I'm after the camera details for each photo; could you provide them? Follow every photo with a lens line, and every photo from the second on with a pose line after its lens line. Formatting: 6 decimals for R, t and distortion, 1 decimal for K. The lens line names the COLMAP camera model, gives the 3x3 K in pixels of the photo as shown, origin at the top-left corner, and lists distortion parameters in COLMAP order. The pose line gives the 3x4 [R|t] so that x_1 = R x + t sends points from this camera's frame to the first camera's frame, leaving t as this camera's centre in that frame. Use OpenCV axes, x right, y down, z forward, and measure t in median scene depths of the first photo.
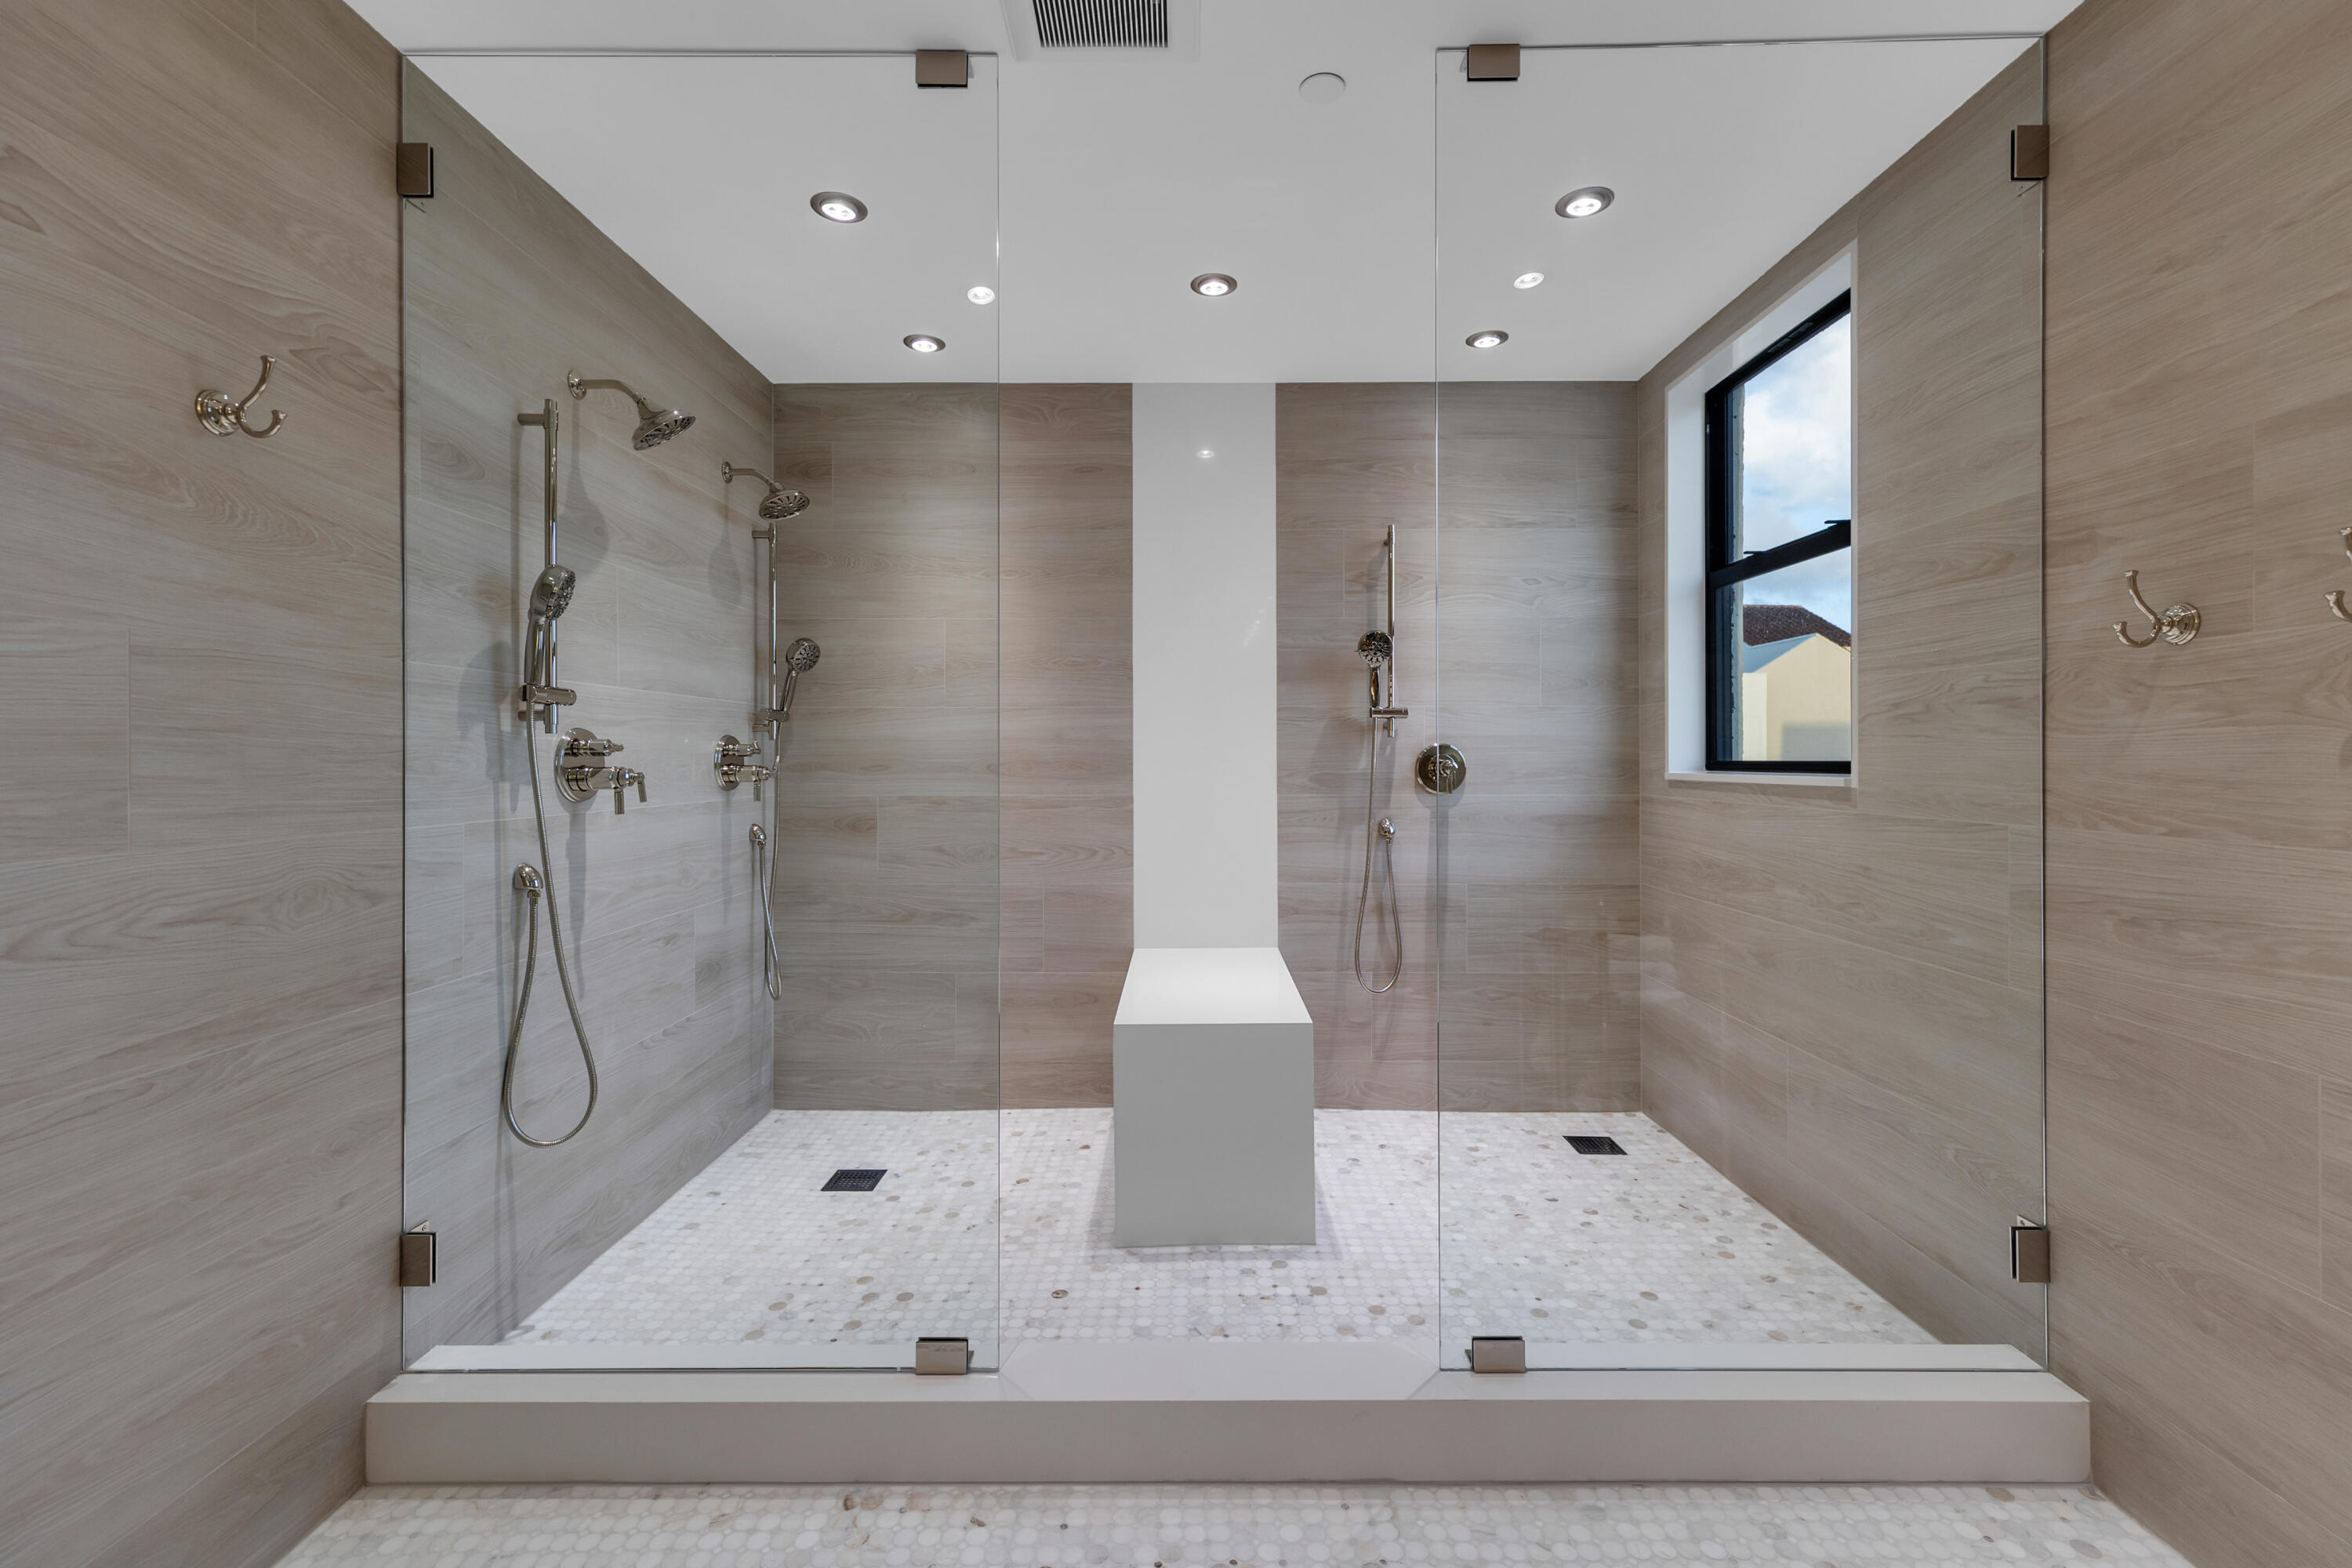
lens RADIAL K [[960.2, 0, 1179.9], [0, 960.2, 769.8], [0, 0, 1]] dist [0.000539, -0.000370]
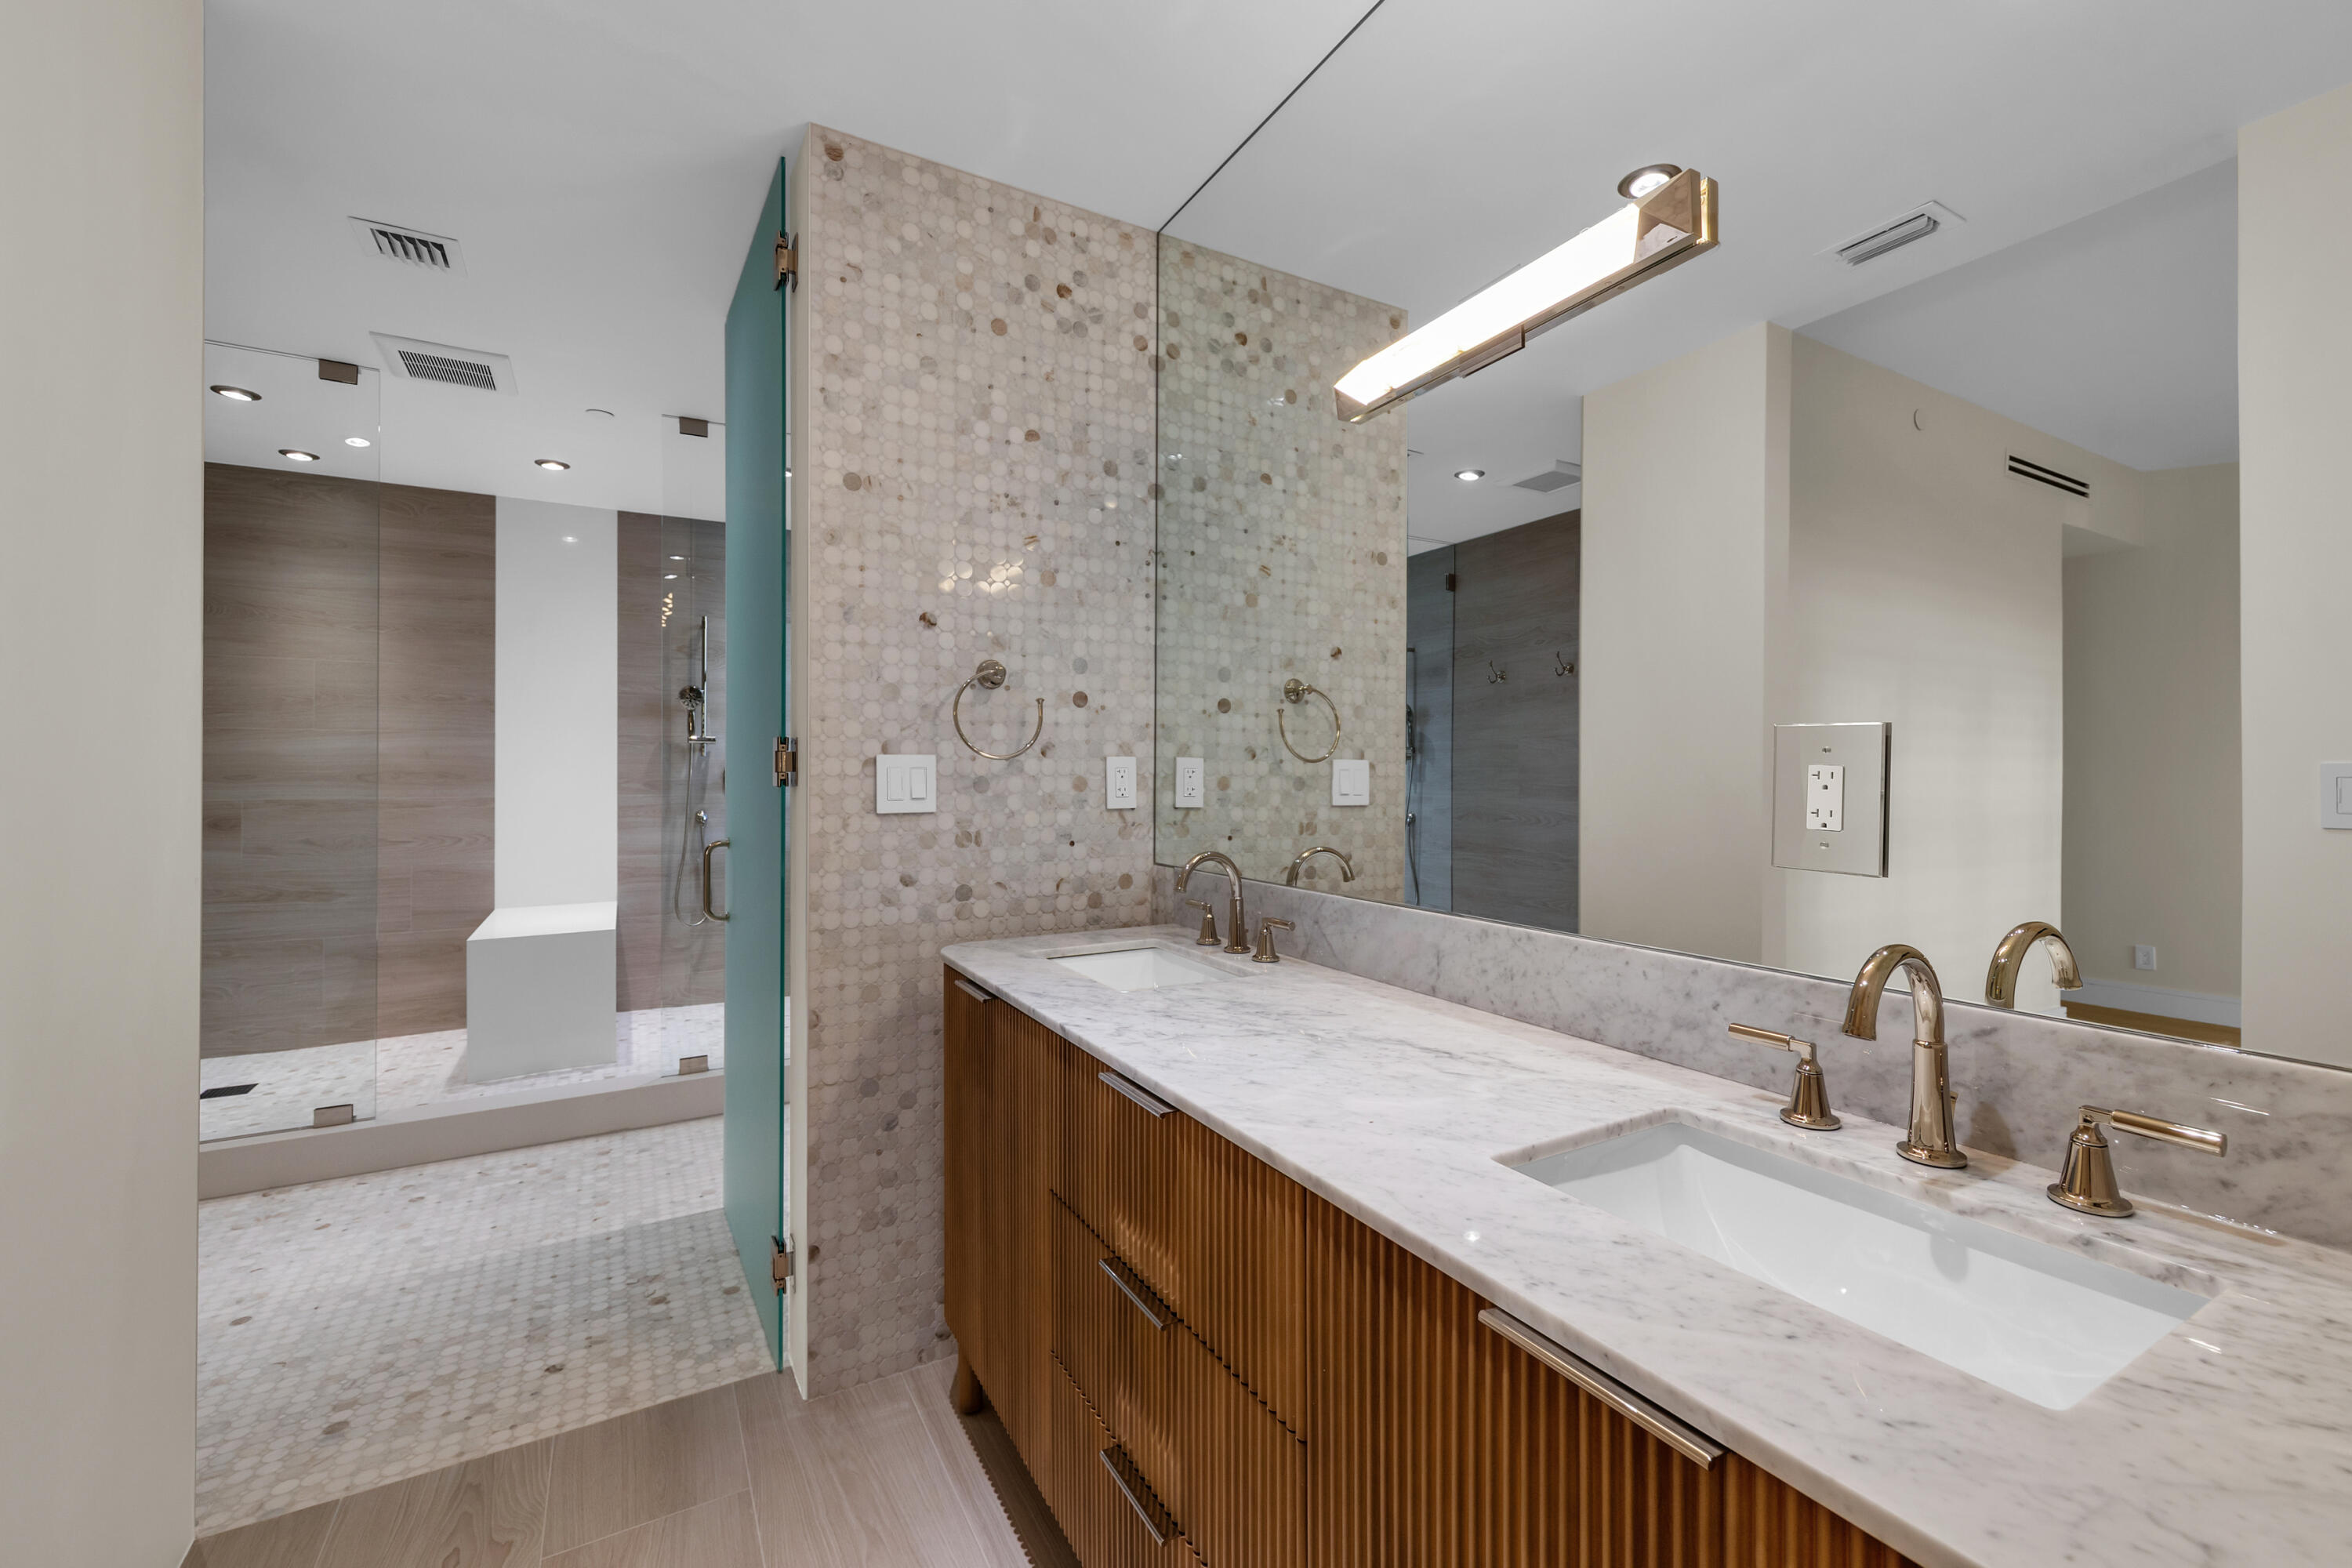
lens RADIAL K [[960.2, 0, 1179.9], [0, 960.2, 769.8], [0, 0, 1]] dist [0.000539, -0.000370]
pose [[0.862830, 0.003309, 0.505484, 0.102316], [0.001937, 0.999950, -0.009853, 0.003439], [-0.505491, 0.009480, 0.862780, -0.678253]]
